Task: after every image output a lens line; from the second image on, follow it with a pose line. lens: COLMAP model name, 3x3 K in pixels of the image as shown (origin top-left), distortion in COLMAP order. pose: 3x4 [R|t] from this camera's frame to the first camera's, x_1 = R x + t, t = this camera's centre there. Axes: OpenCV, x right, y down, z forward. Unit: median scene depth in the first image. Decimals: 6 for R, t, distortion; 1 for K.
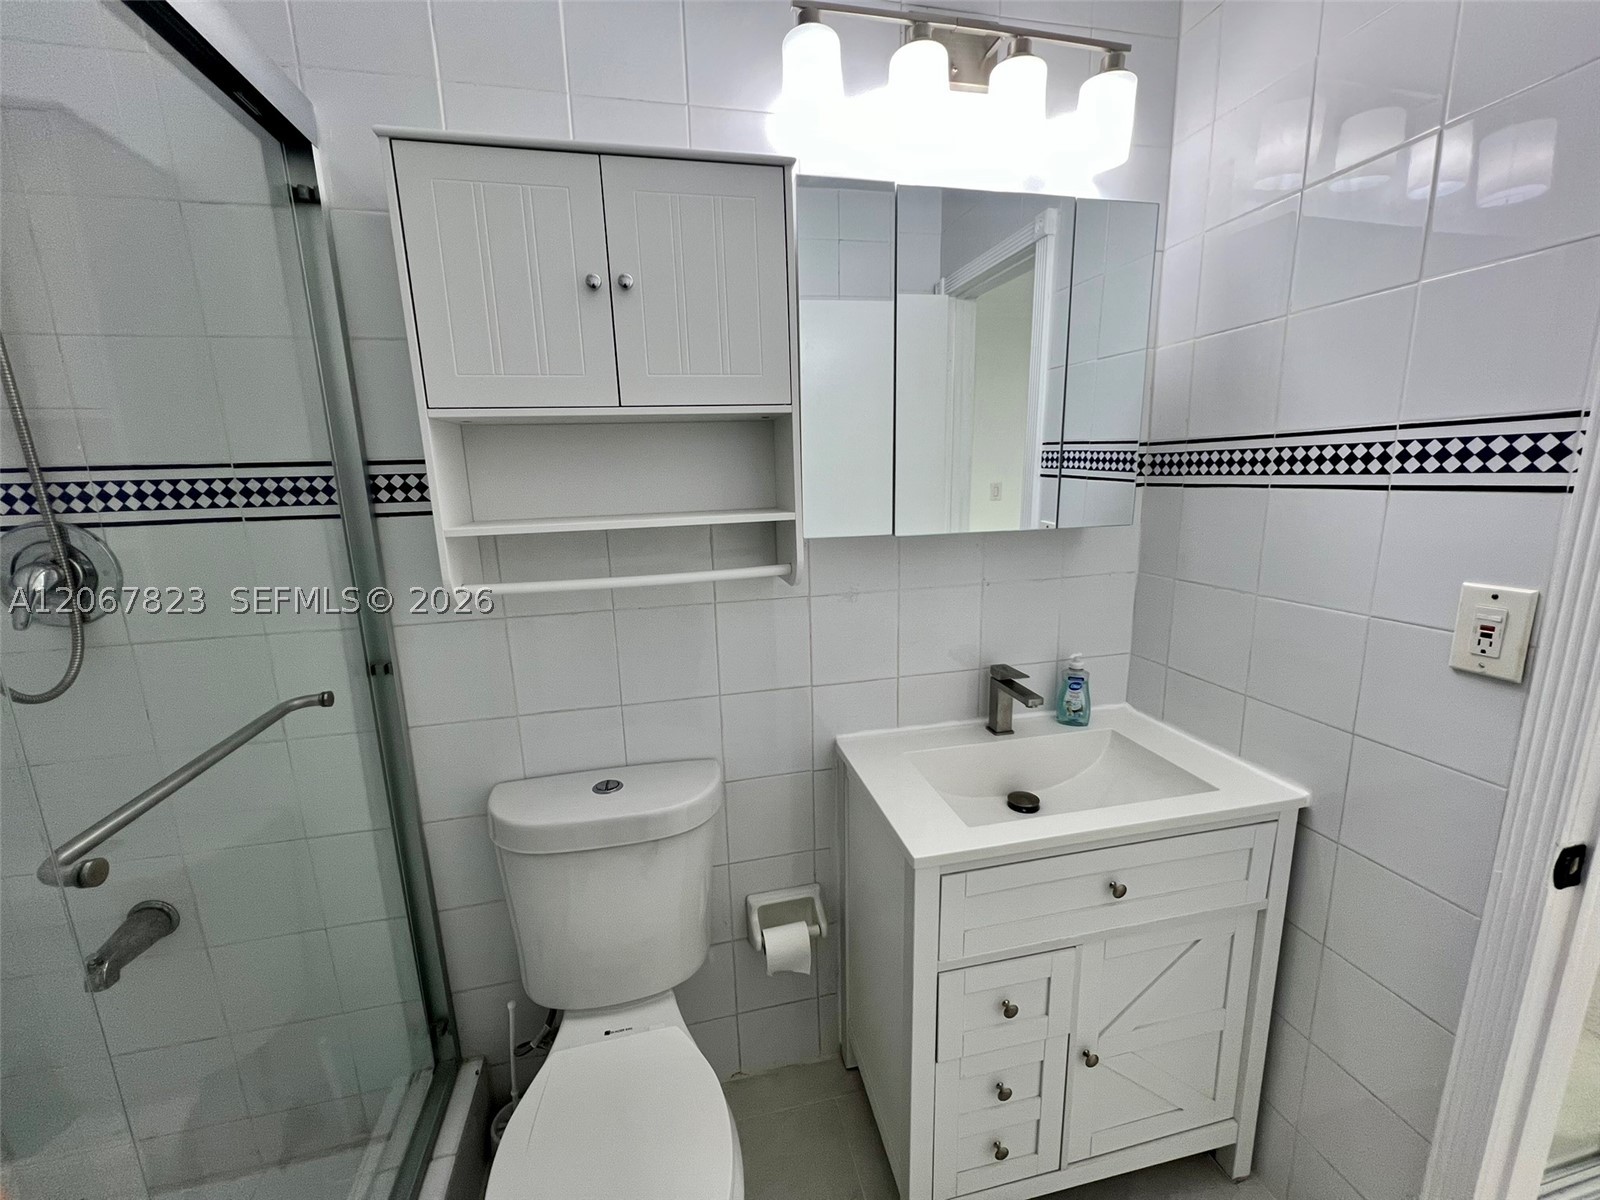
lens RADIAL K [[608.7, 0, 800.0], [0, 608.7, 600.0], [0, 0, 1]] dist [0.000830, 0.000114]
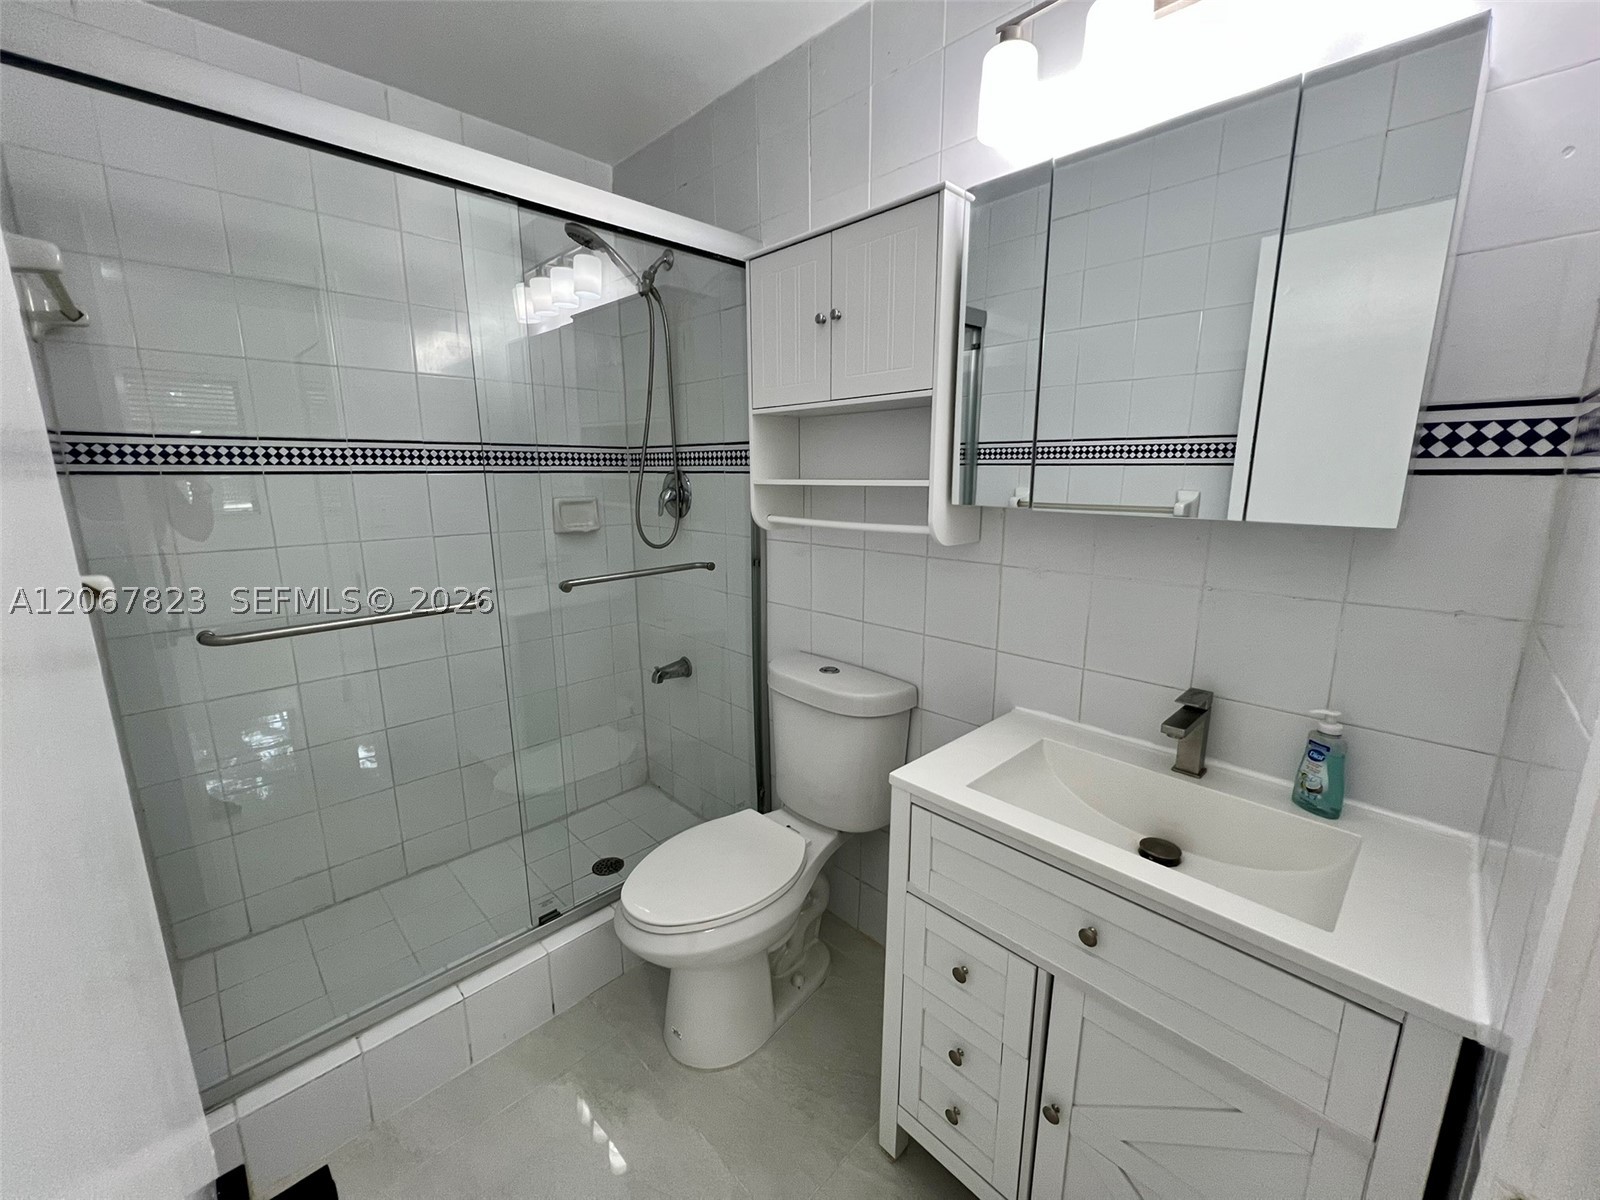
lens RADIAL K [[646.1, 0, 803.8], [0, 646.1, 592.5], [0, 0, 1]] dist [-0.000010, 0.000239]
pose [[0.539189, 0.190709, -0.820308, 0.968125], [-0.165569, 0.979019, 0.118778, -0.046274], [0.825750, 0.071773, 0.559452, 0.106637]]
